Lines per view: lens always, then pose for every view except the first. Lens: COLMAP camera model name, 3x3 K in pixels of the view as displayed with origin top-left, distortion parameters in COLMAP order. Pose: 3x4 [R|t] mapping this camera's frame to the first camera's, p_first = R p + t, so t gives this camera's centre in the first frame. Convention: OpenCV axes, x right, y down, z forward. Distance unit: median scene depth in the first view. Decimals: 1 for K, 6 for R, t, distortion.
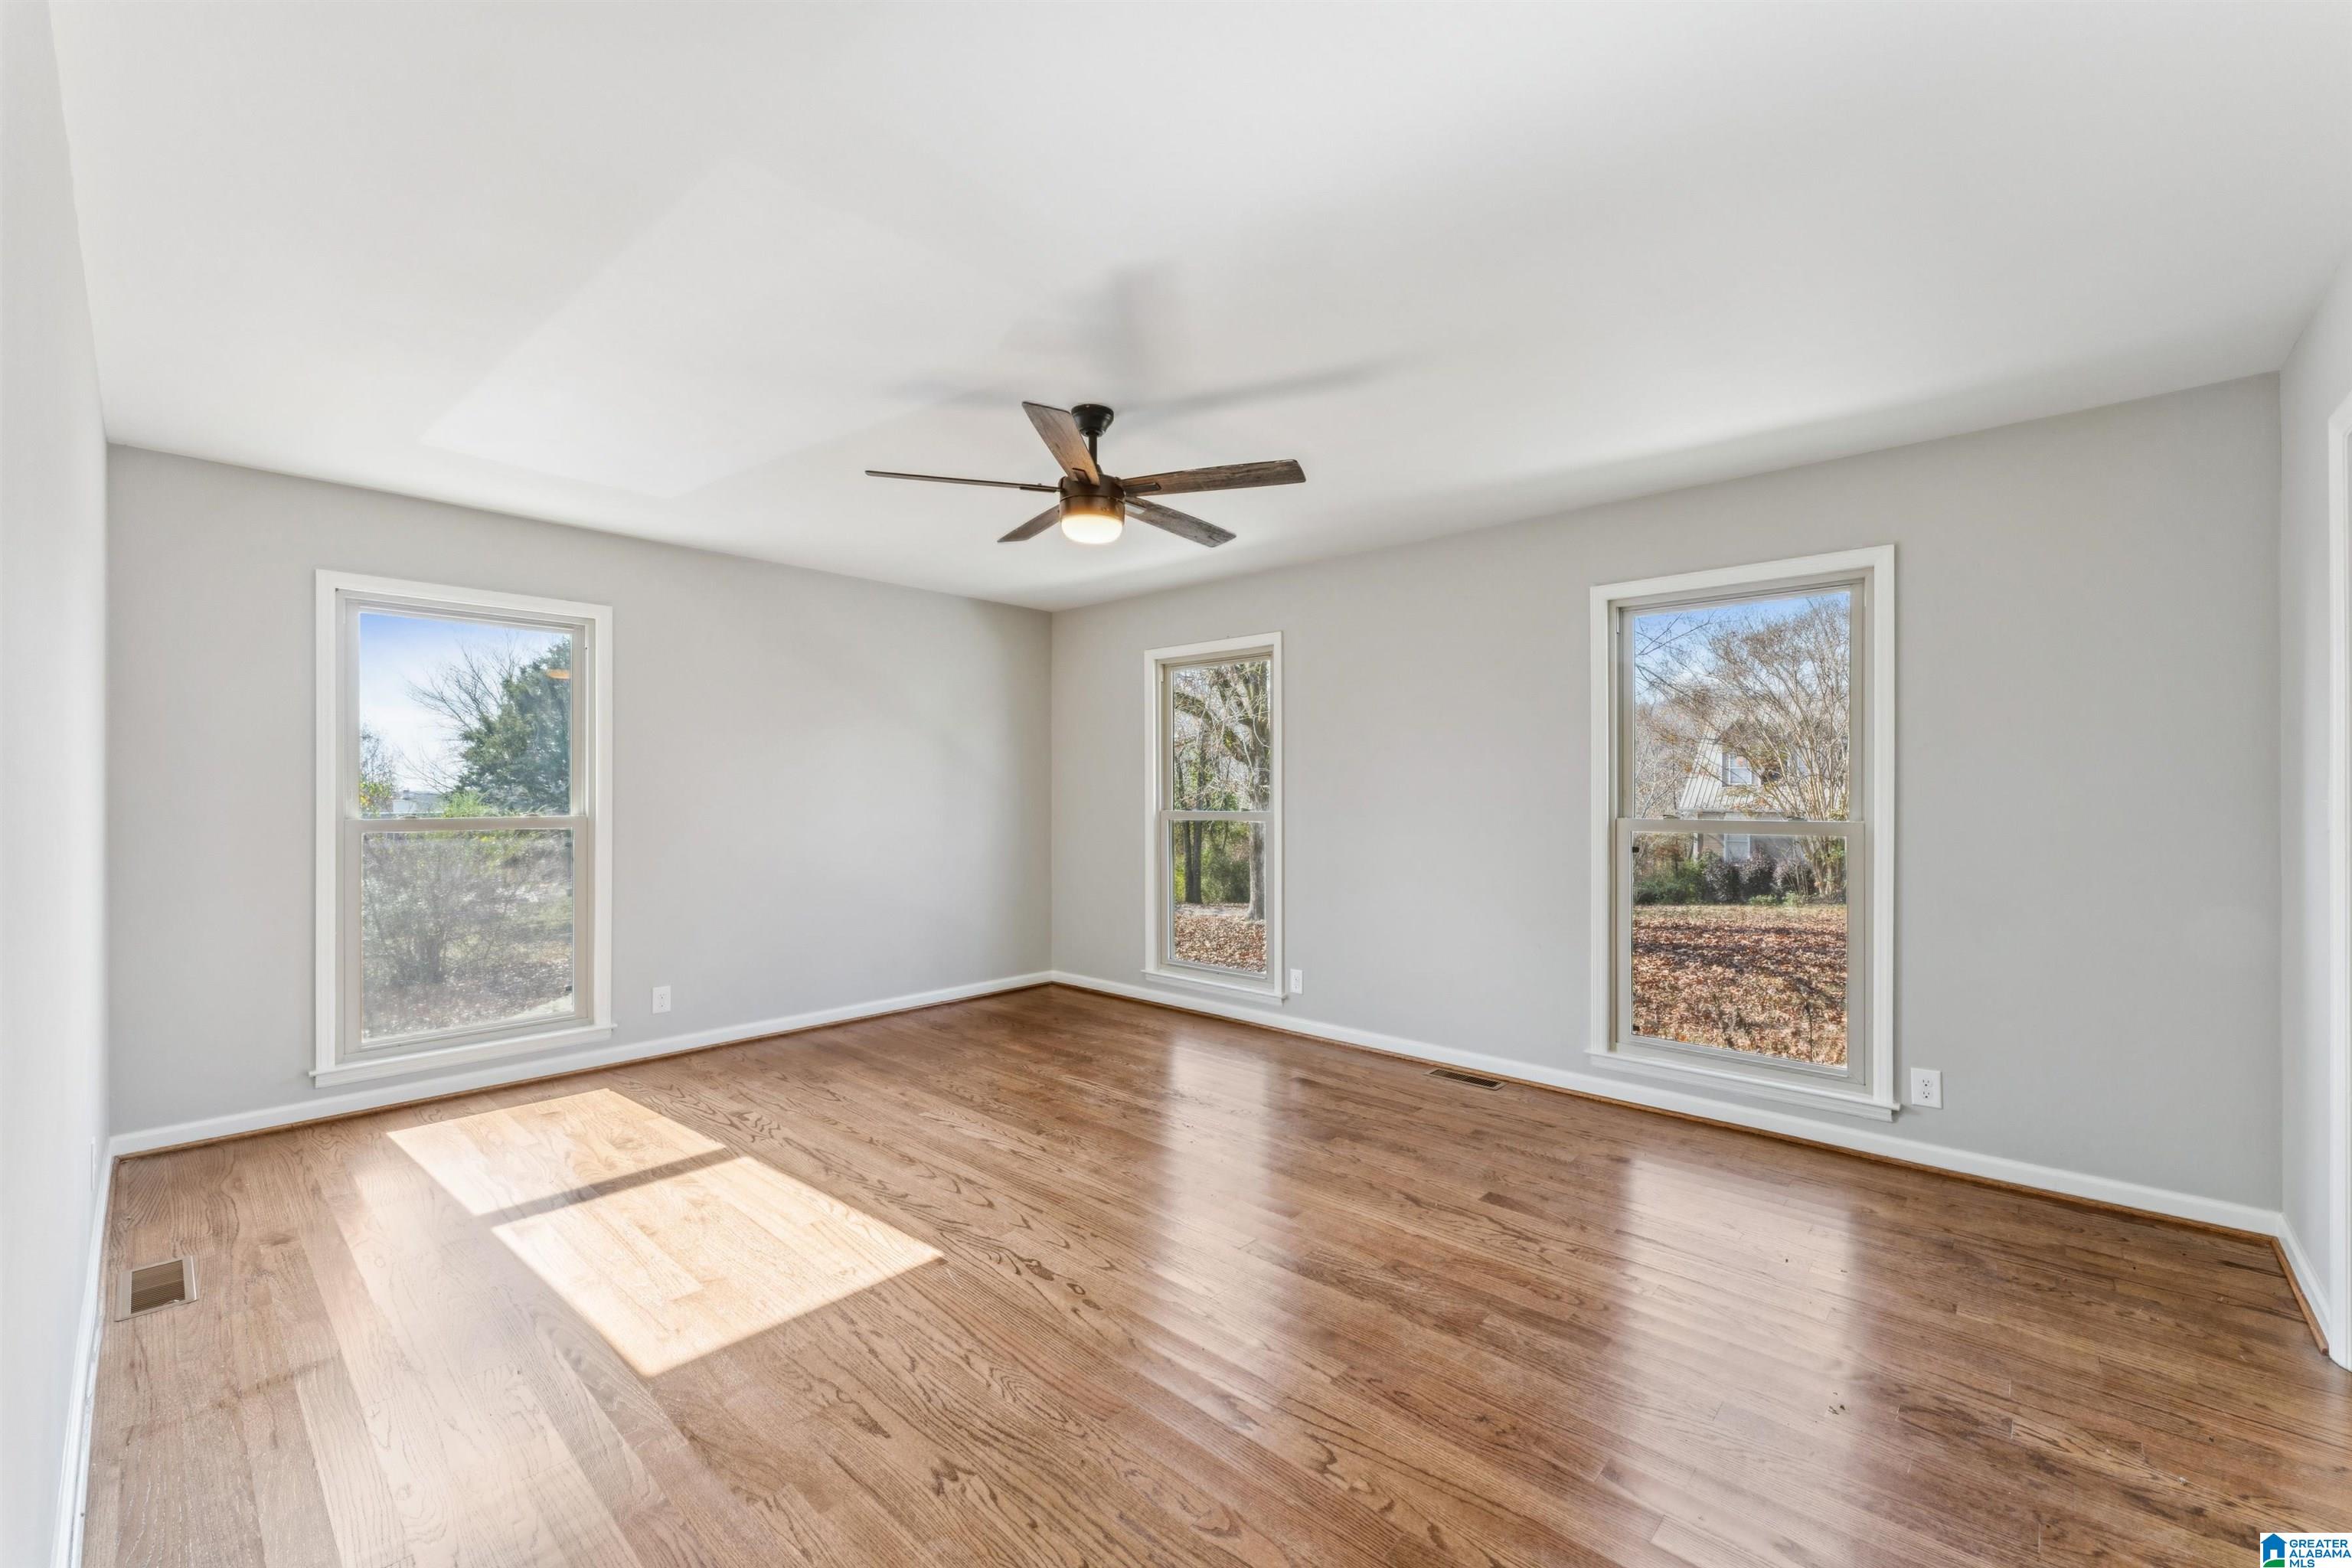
lens RADIAL K [[943.8, 0, 1209.8], [0, 943.8, 795.3], [0, 0, 1]] dist [-0.002202, -0.001002]
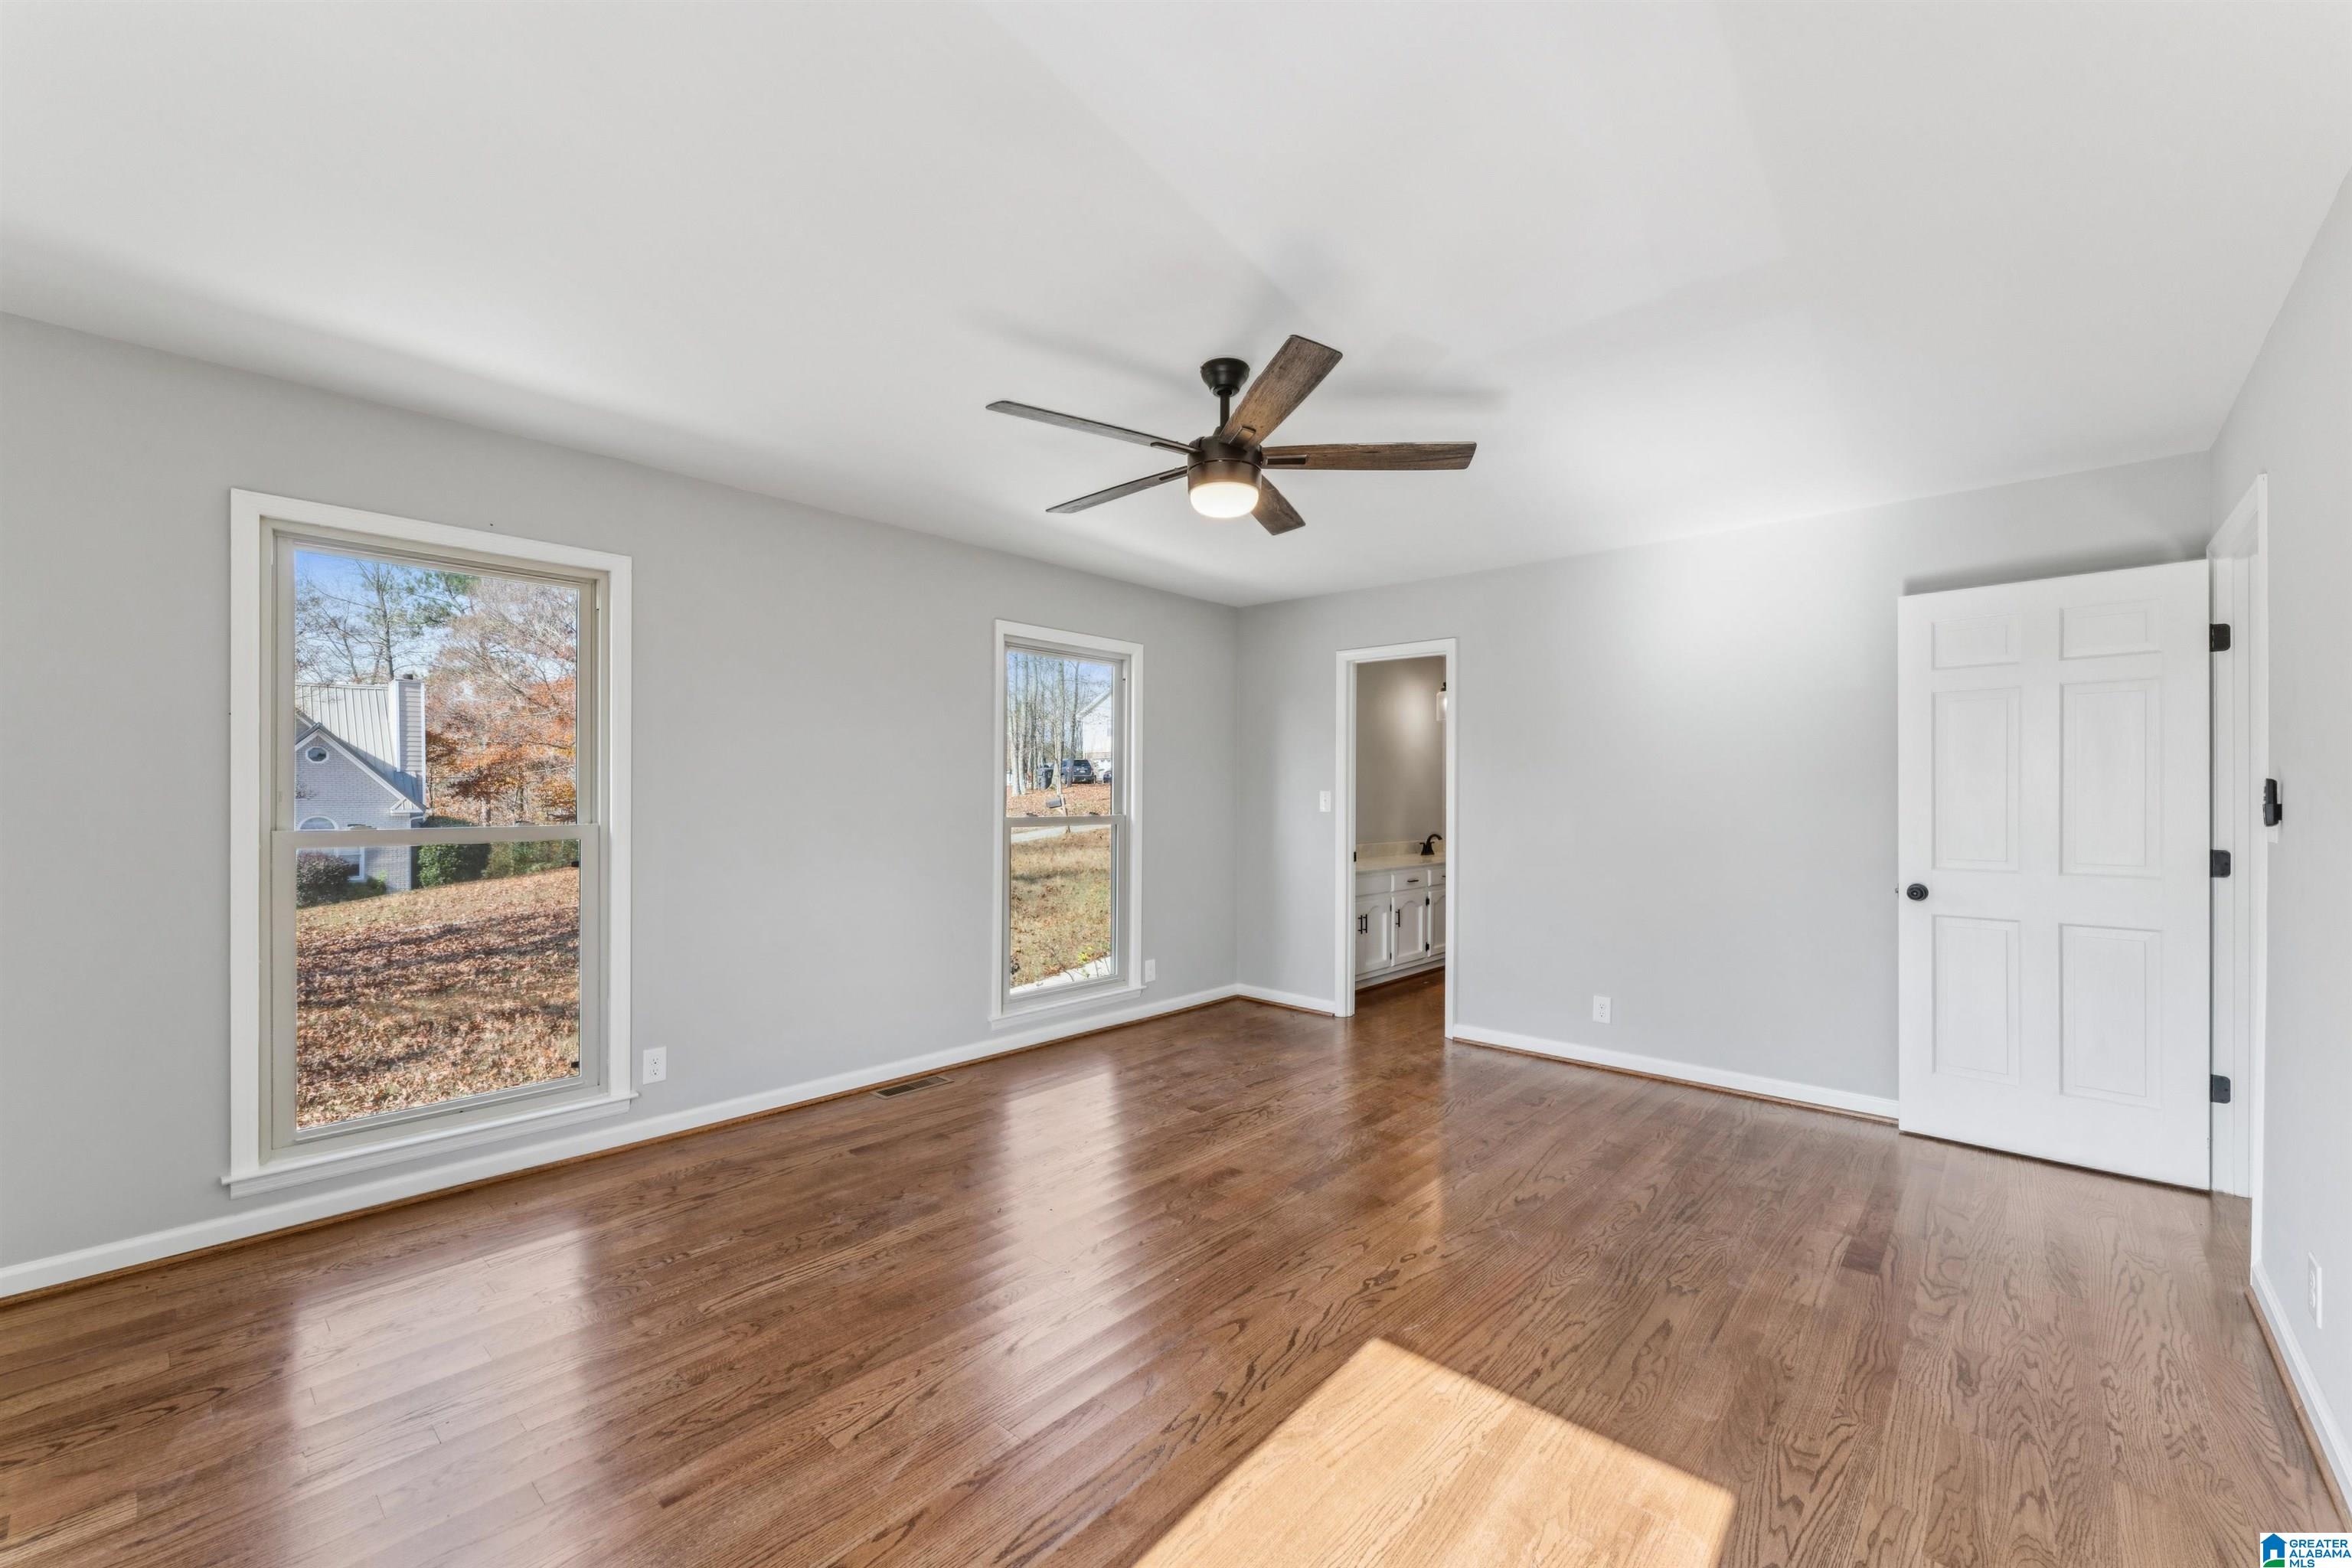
lens RADIAL K [[943.8, 0, 1187.8], [0, 943.8, 798.2], [0, 0, 1]] dist [-0.002202, -0.001002]
pose [[0.003196, 0.000518, 0.999995, -0.916633], [-0.002278, 0.999997, -0.000511, 0.007969], [-0.999992, -0.002277, 0.003198, 0.952728]]
